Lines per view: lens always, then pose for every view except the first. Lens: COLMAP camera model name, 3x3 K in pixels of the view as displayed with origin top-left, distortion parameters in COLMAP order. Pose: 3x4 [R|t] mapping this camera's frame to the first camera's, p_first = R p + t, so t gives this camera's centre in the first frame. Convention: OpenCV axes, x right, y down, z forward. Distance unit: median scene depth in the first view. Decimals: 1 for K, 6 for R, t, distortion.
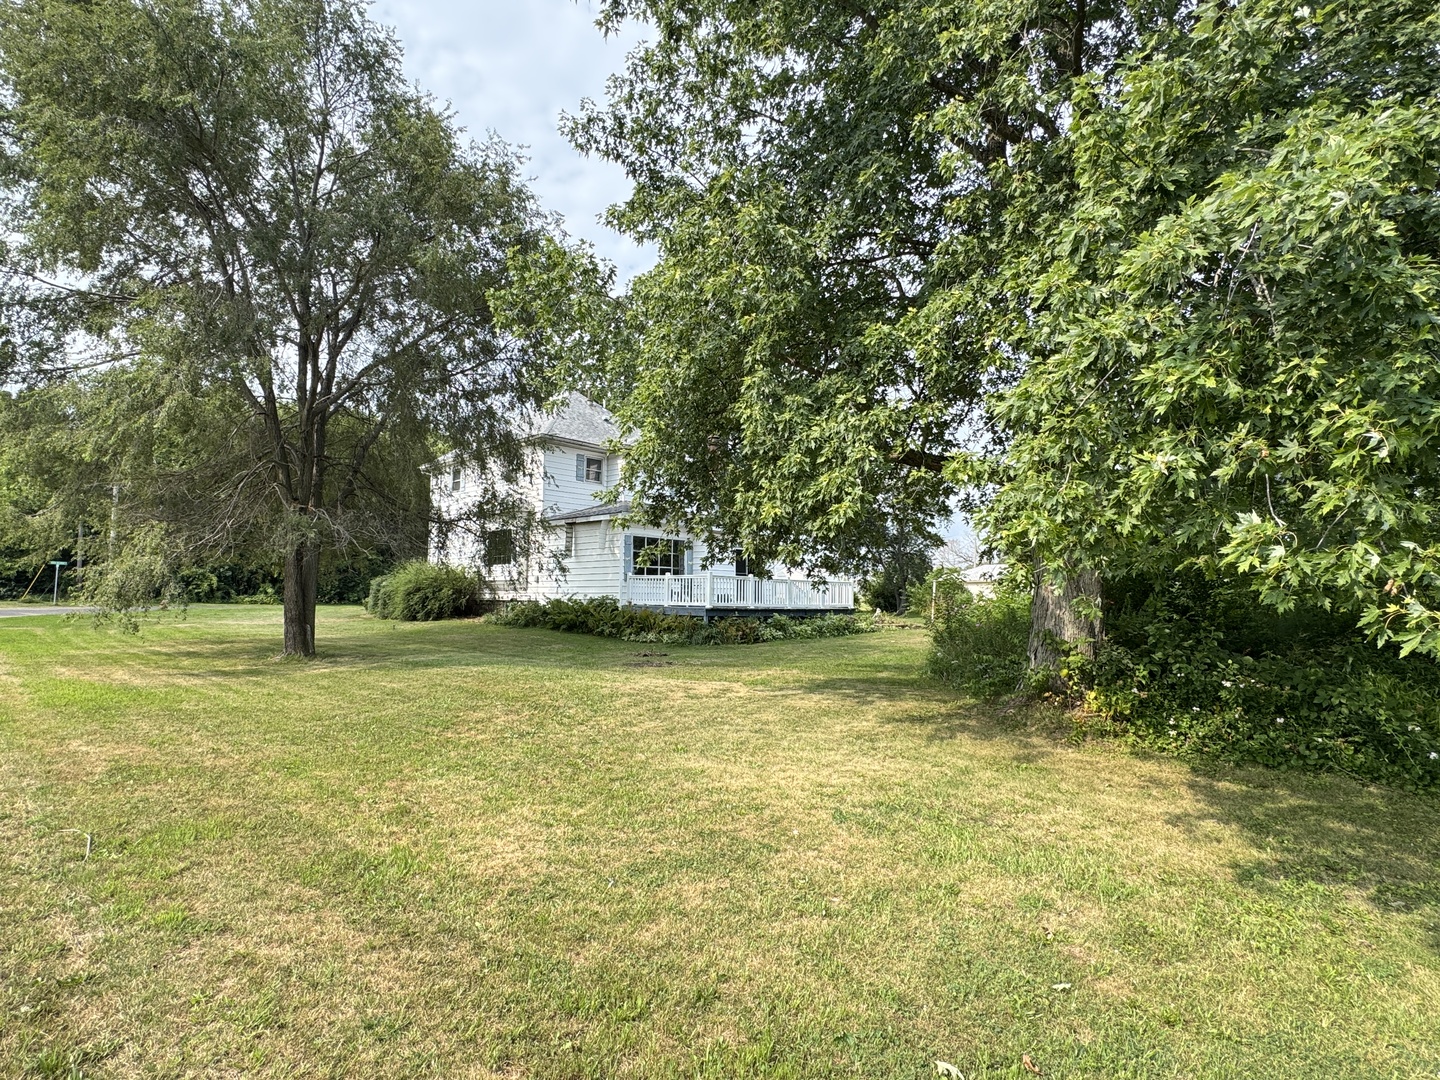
lens RADIAL K [[743.7, 0, 720.0], [0, 743.7, 540.0], [0, 0, 1]] dist [0.002097, 0.000409]
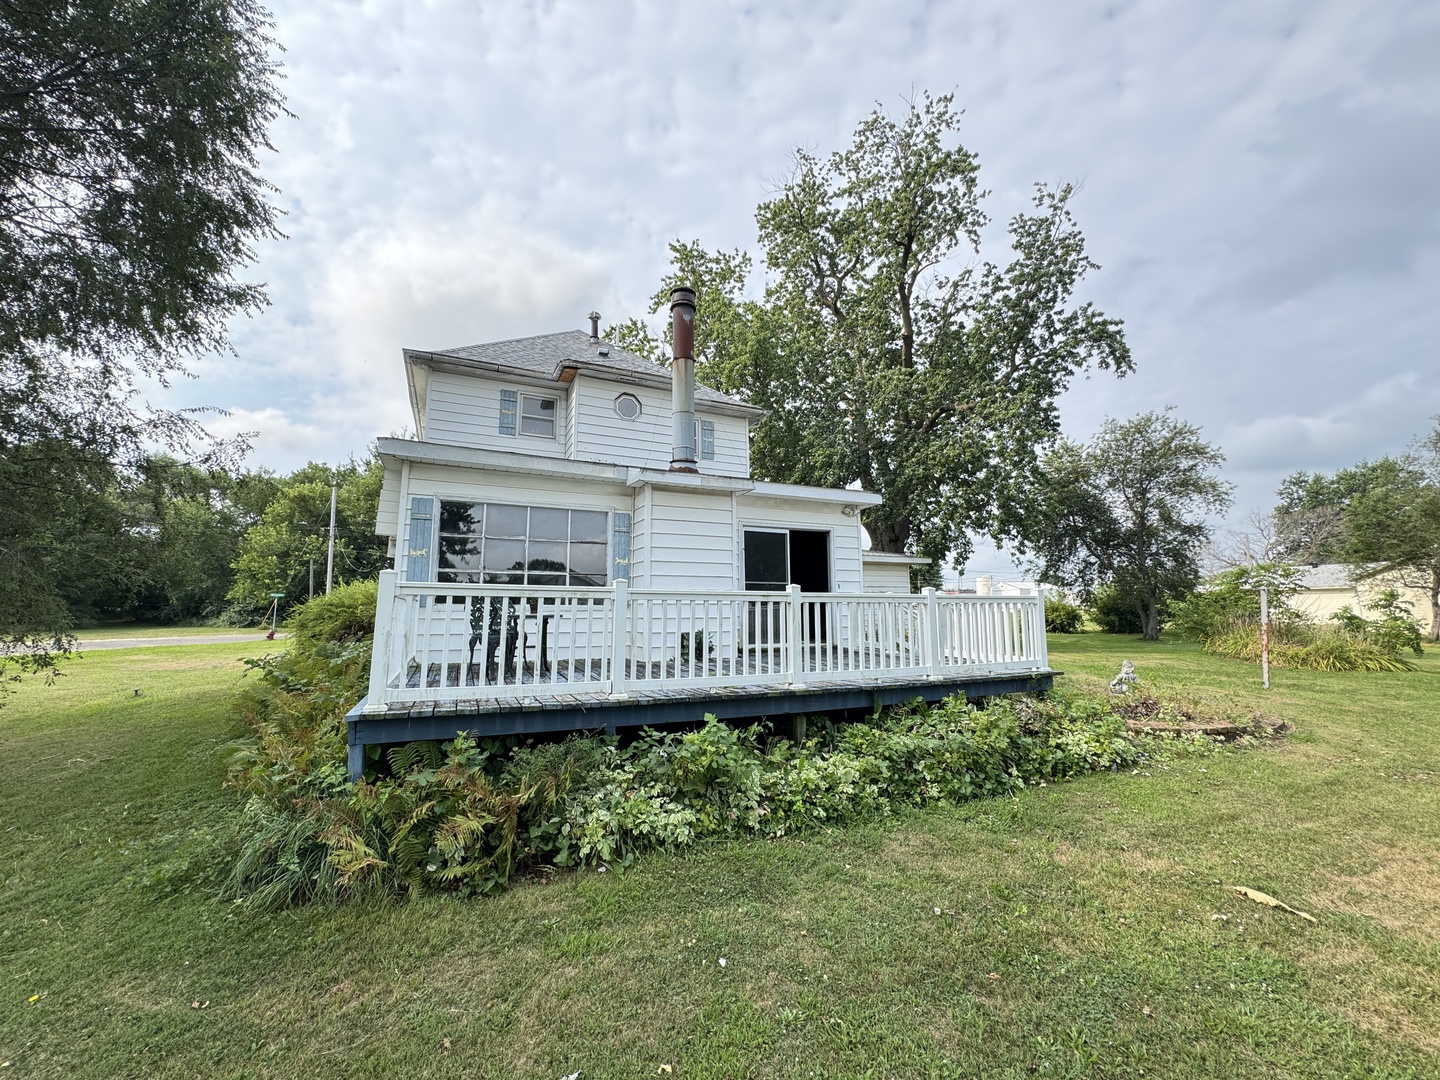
lens RADIAL K [[584.1, 0, 721.5], [0, 584.1, 535.7], [0, 0, 1]] dist [-0.001338, 0.000079]
pose [[0.932042, -0.057973, -0.357682, 0.136960], [0.039578, 0.997500, -0.058544, 0.037209], [0.360182, 0.040409, 0.932007, 0.680289]]
